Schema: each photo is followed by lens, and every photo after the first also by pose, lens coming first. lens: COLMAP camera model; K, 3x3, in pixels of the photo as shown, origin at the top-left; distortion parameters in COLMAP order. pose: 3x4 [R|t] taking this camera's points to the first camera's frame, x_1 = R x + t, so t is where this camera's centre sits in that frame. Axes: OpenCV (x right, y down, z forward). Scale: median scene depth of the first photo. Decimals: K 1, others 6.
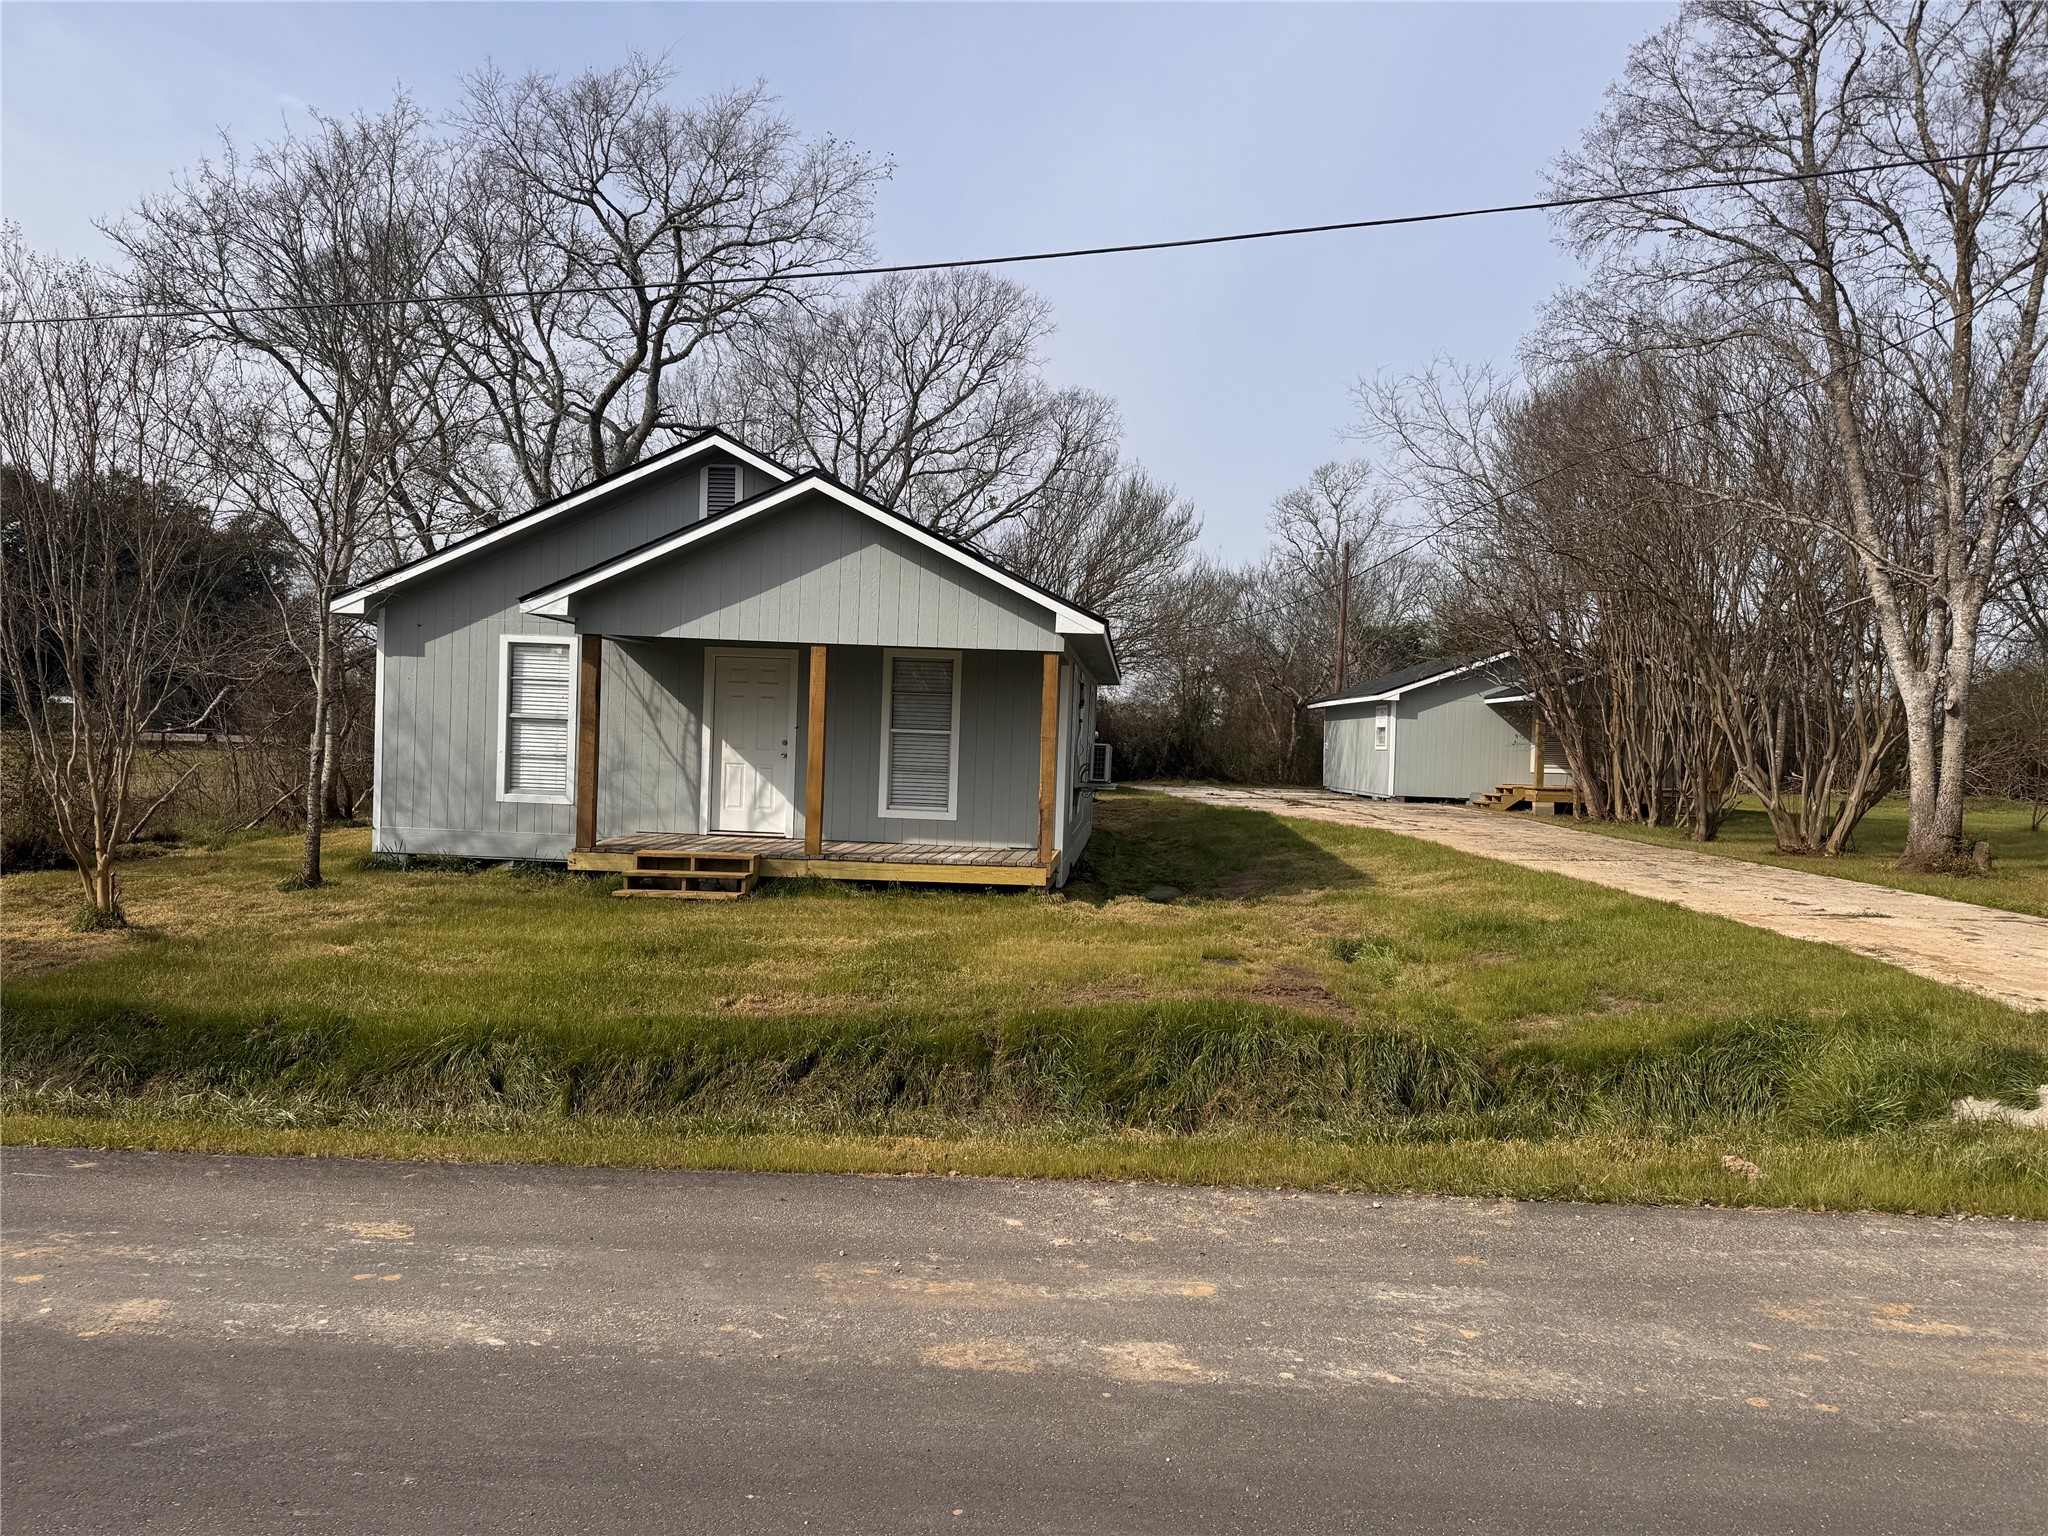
lens RADIAL K [[1424.6, 0, 1024.0], [0, 1424.6, 768.0], [0, 0, 1]] dist [0.135839, -0.215836]
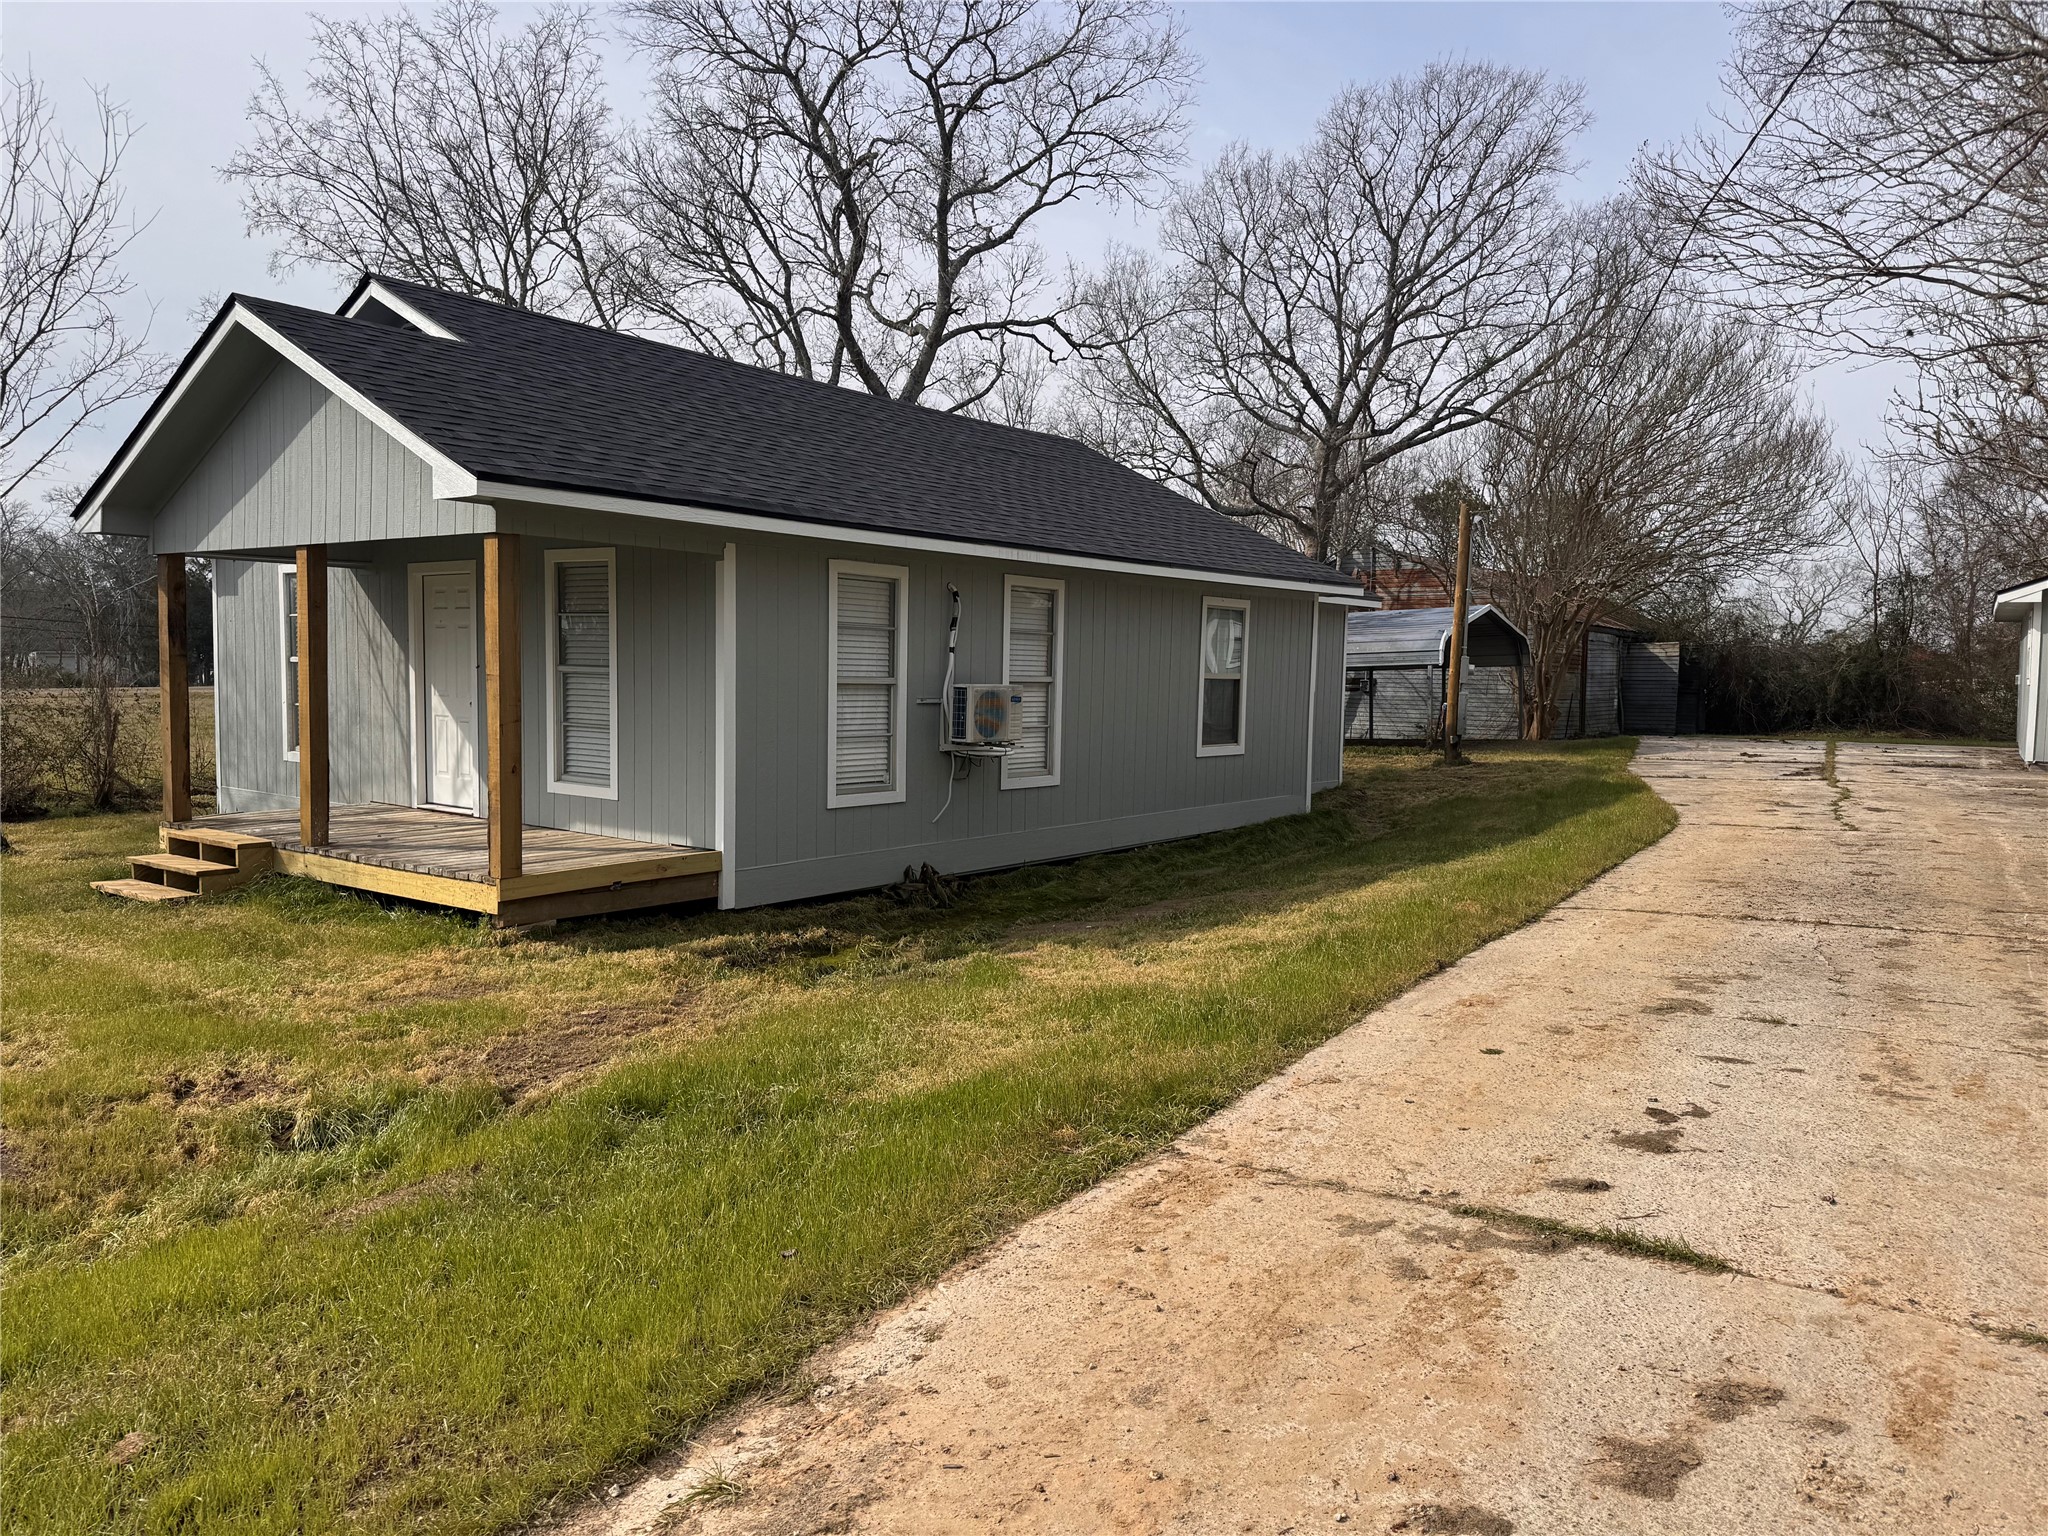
lens RADIAL K [[1416.6, 0, 1024.0], [0, 1416.6, 768.0], [0, 0, 1]] dist [0.134567, -0.154755]
pose [[0.844116, 0.026114, -0.535525, 0.477724], [-0.002894, 0.999021, 0.044154, -0.010274], [0.536153, -0.035722, 0.843365, 0.515549]]
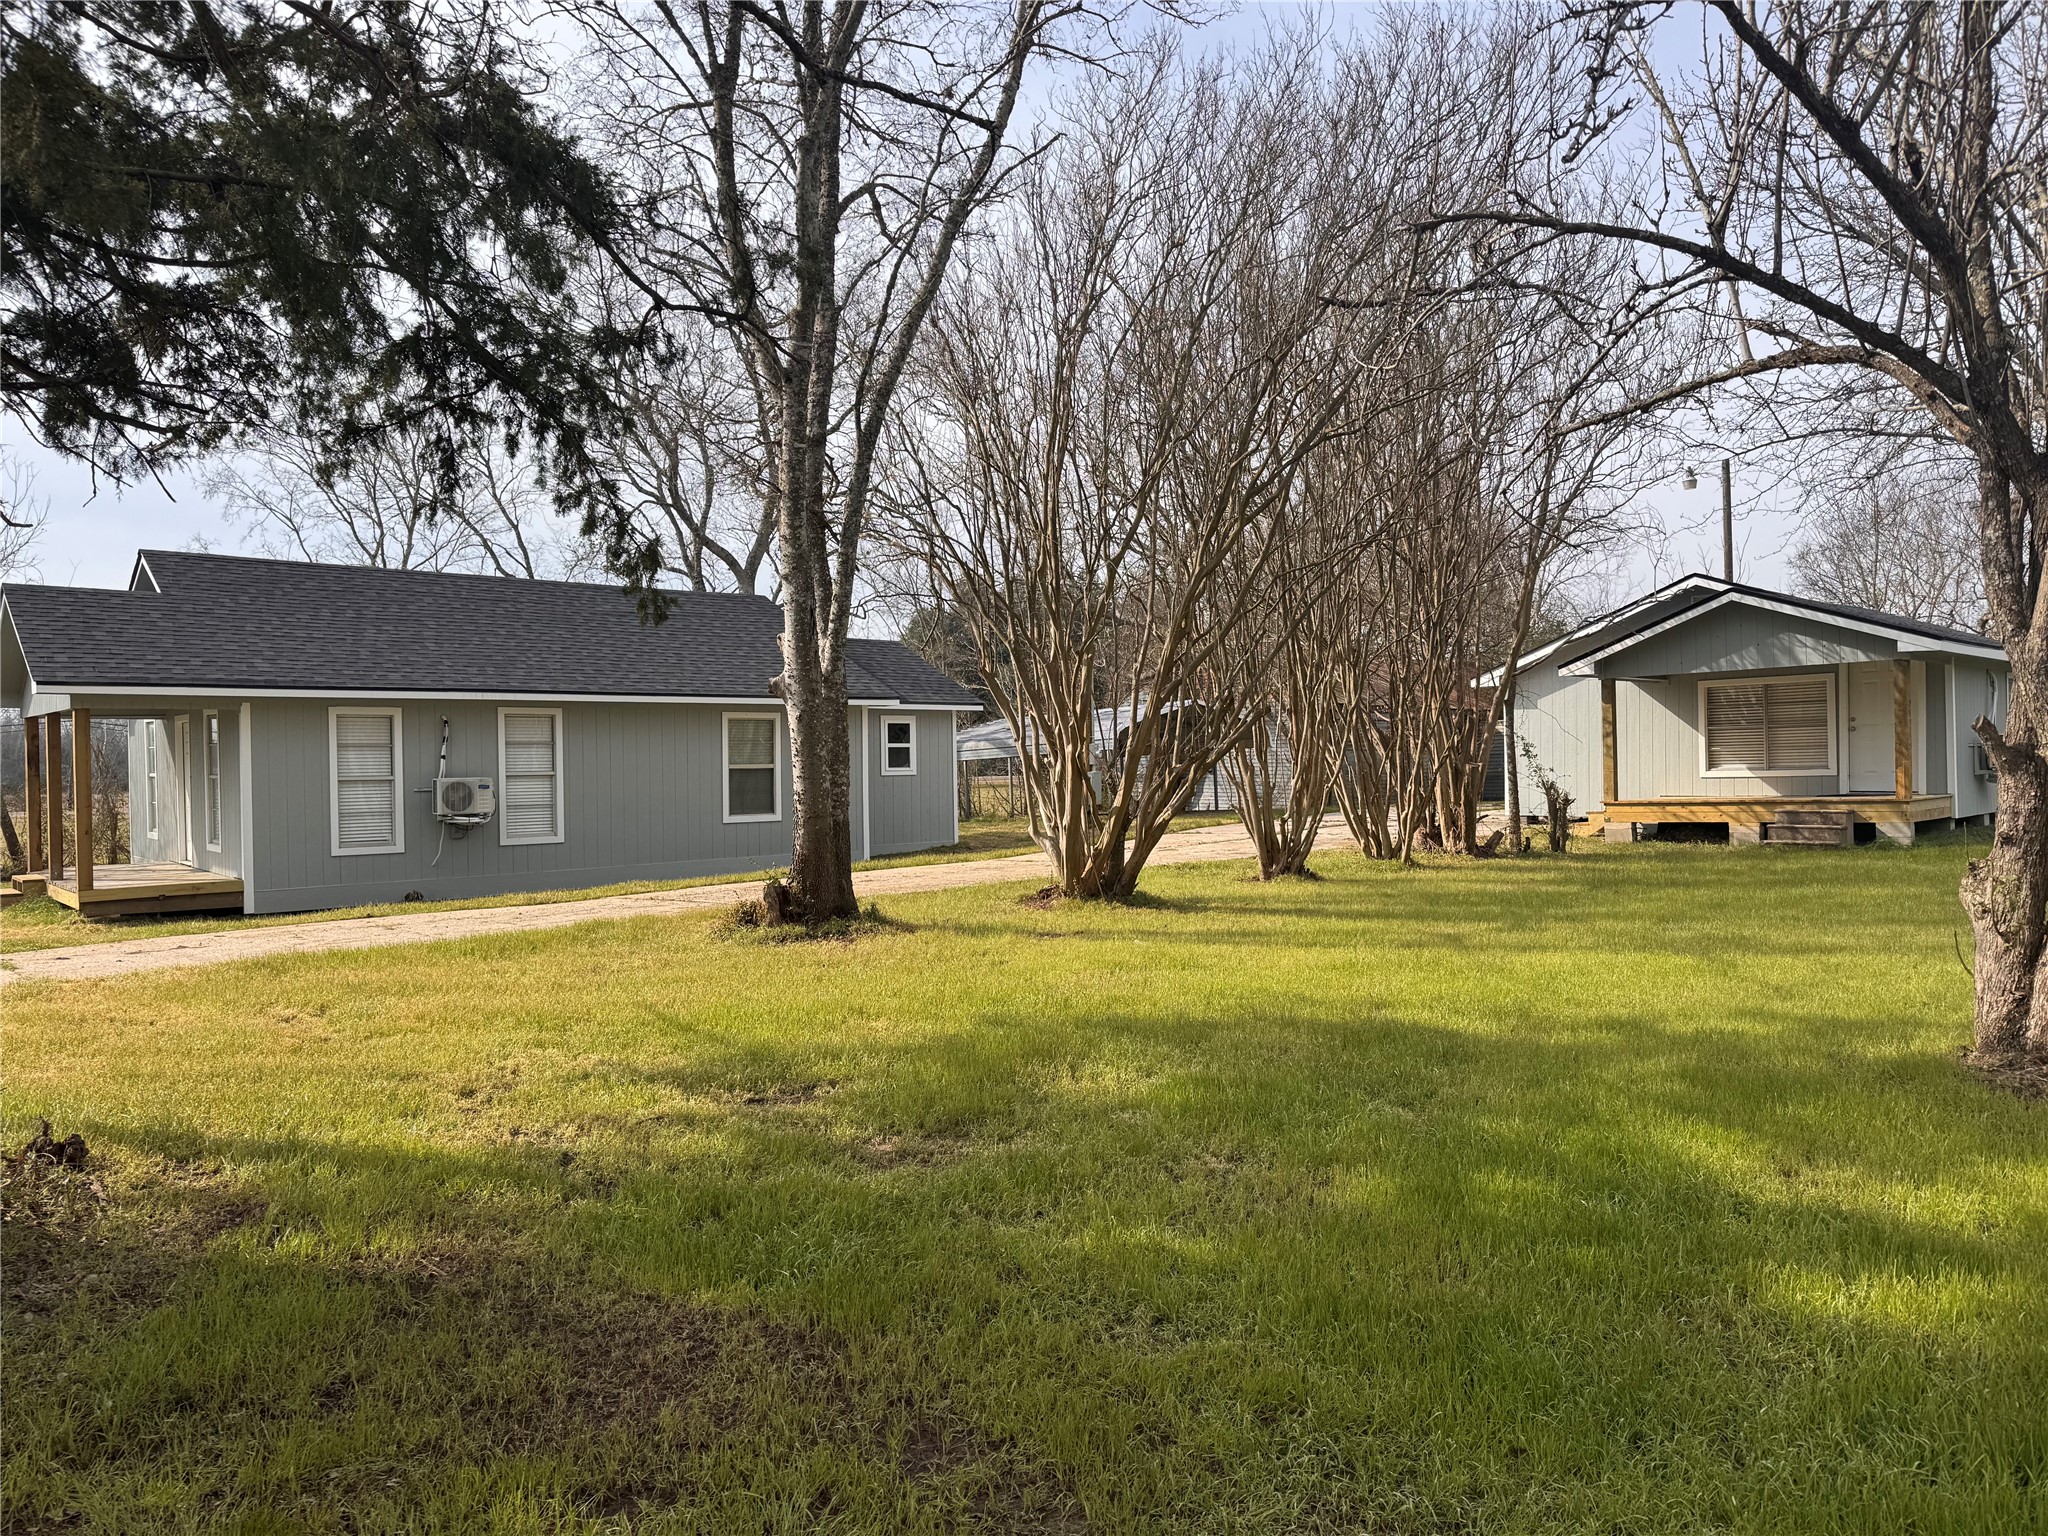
lens RADIAL K [[1424.6, 0, 1024.0], [0, 1424.6, 768.0], [0, 0, 1]] dist [0.135839, -0.215836]
pose [[0.720895, -0.028846, -0.692443, 1.220637], [0.021096, 0.999584, -0.019677, 0.003850], [0.692723, -0.000422, 0.721204, 0.586854]]
